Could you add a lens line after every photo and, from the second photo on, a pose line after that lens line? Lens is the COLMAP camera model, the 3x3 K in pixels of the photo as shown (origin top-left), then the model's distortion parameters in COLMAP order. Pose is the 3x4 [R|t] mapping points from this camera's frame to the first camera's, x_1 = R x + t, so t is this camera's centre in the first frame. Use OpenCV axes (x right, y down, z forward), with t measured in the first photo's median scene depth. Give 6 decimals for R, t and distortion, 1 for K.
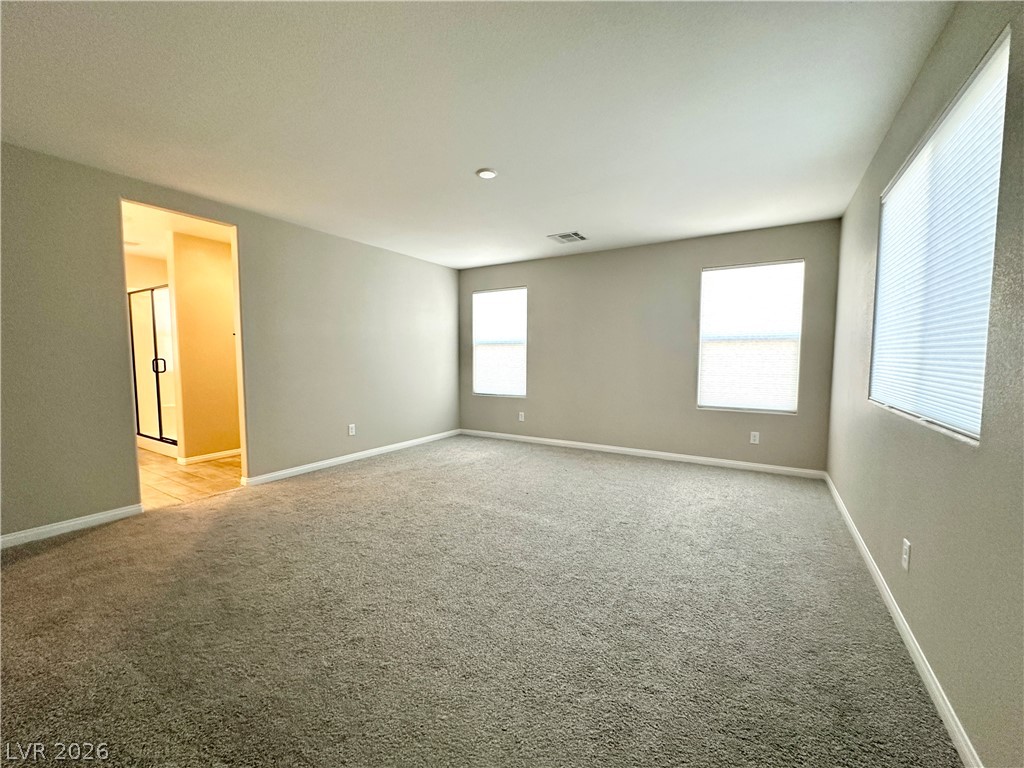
lens RADIAL K [[412.6, 0, 513.1], [0, 412.6, 387.9], [0, 0, 1]] dist [0.001045, 0.000255]
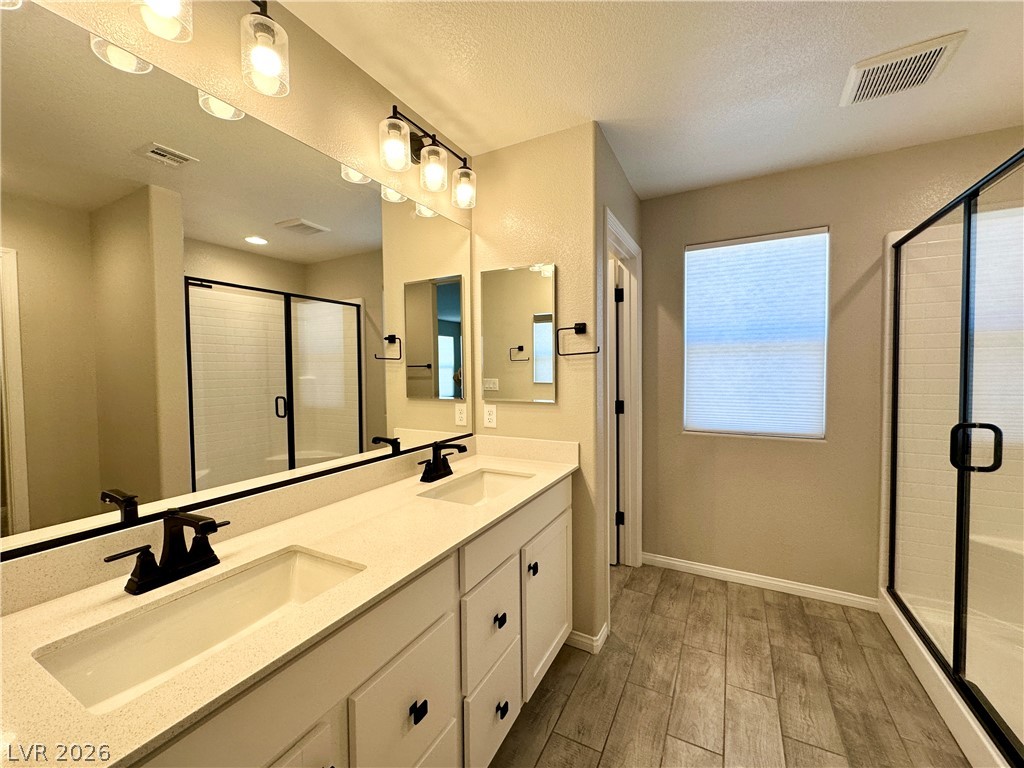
lens RADIAL K [[412.6, 0, 511.1], [0, 412.6, 382.6], [0, 0, 1]] dist [0.001045, 0.000255]
pose [[0.054205, 0.025022, -0.998216, -0.664484], [-0.059058, 0.998016, 0.021811, -0.098306], [0.996782, 0.057771, 0.055575, 0.744764]]
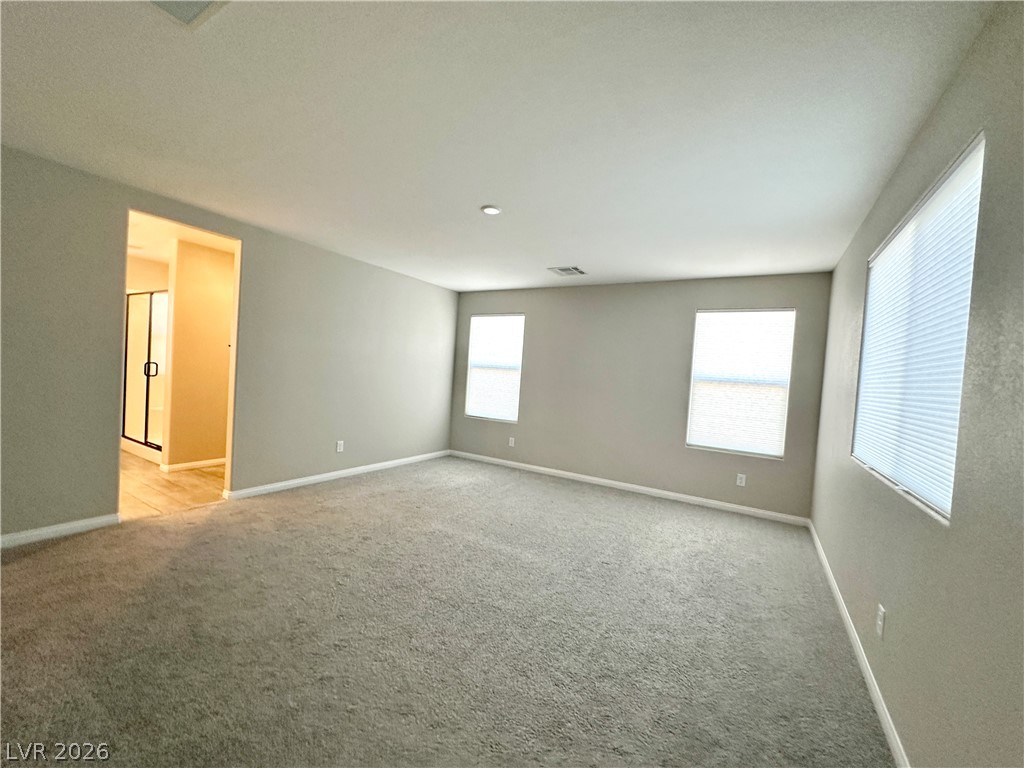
lens RADIAL K [[412.6, 0, 512.8], [0, 412.6, 387.8], [0, 0, 1]] dist [0.001045, 0.000255]
pose [[0.997909, 0.063424, 0.012413, 0.003292], [-0.062866, 0.997173, -0.041151, -0.026565], [-0.014988, 0.040285, 0.999076, -0.005775]]
